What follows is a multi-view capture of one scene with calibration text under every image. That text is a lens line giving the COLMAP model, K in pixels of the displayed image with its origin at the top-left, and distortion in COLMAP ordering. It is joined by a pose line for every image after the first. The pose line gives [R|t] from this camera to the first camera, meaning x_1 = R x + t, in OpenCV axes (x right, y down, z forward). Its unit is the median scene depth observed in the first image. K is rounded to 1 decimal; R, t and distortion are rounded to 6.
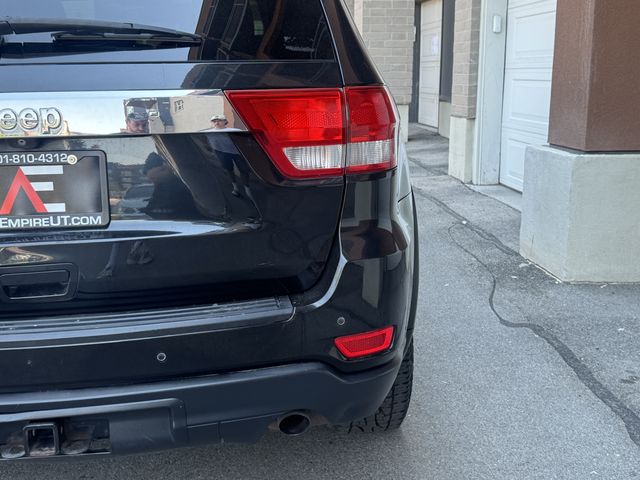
lens RADIAL K [[840.0, 0, 320.0], [0, 840.0, 240.0], [0, 0, 1]] dist [0.106591, -0.019599]
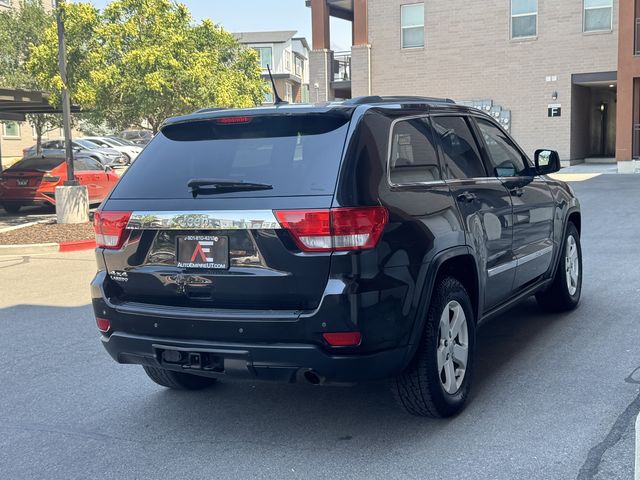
lens RADIAL K [[946.5, 0, 320.0], [0, 946.5, 240.0], [0, 0, 1]] dist [0.130270, -0.099562]
pose [[0.814039, 0.041150, -0.579351, 1.382147], [-0.087661, 0.994765, -0.052516, 0.016851], [0.574157, 0.093537, 0.813385, -0.895629]]
